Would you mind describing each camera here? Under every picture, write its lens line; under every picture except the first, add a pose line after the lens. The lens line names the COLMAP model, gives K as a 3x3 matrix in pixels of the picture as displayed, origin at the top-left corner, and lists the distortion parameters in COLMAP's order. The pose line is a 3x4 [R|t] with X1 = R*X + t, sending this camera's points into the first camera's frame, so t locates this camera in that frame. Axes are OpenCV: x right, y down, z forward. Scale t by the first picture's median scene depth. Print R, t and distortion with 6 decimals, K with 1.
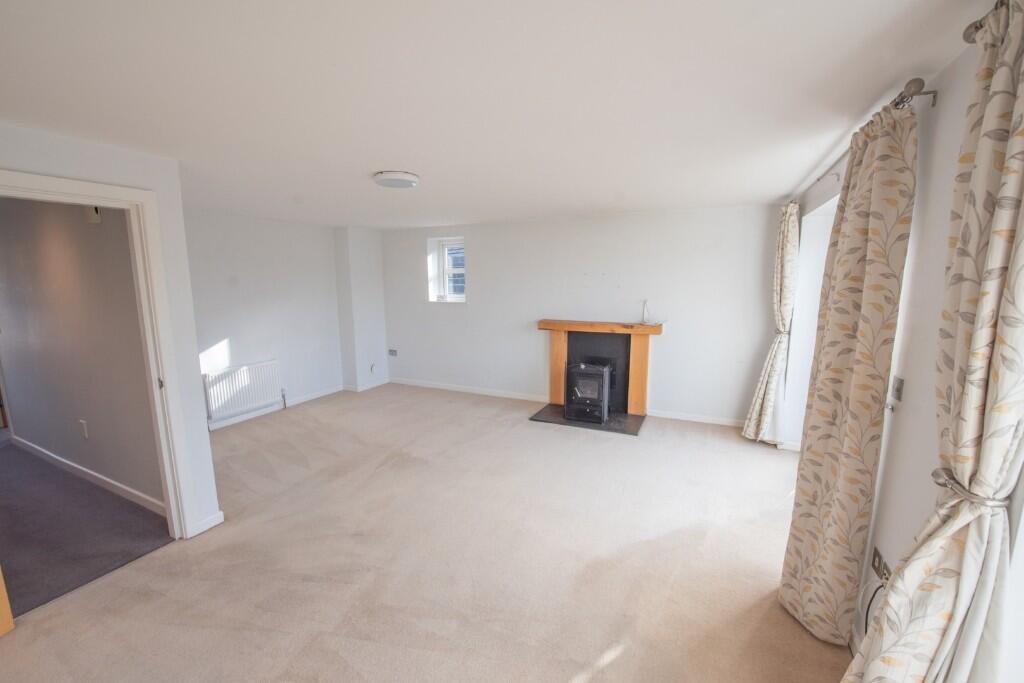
lens RADIAL K [[425.5, 0, 512.0], [0, 425.5, 341.5], [0, 0, 1]] dist [-0.000799, -0.000140]
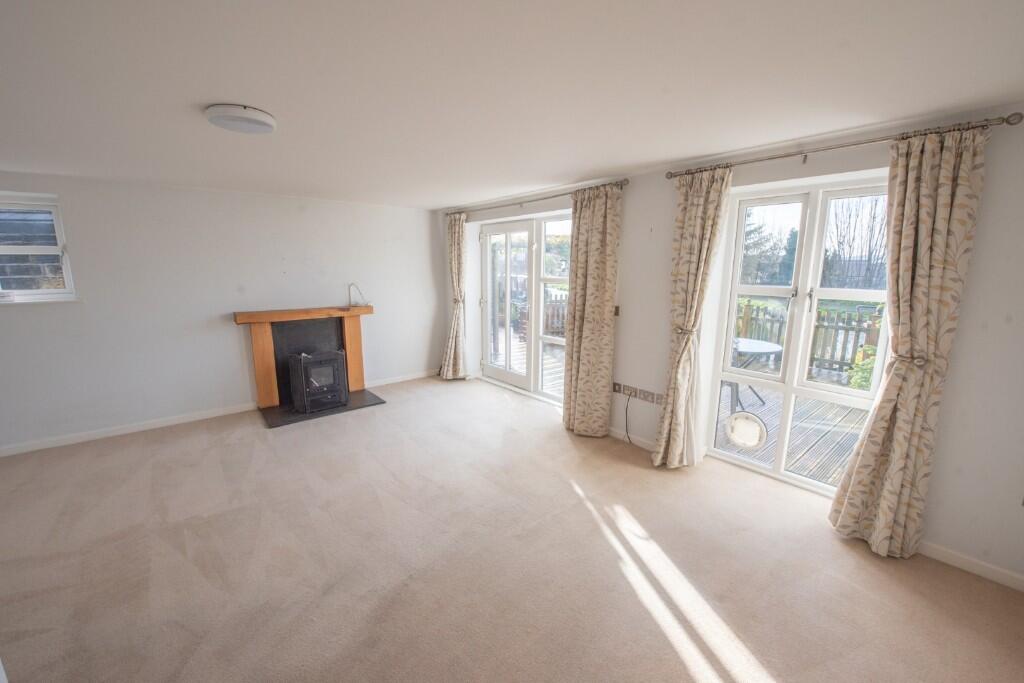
lens RADIAL K [[405.6, 0, 512.0], [0, 405.6, 341.5], [0, 0, 1]] dist [-0.002131, -0.000282]
pose [[0.421090, -0.160937, 0.892627, -0.467028], [0.131009, 0.984605, 0.115718, -0.019067], [-0.897508, 0.068214, 0.435691, 0.197638]]
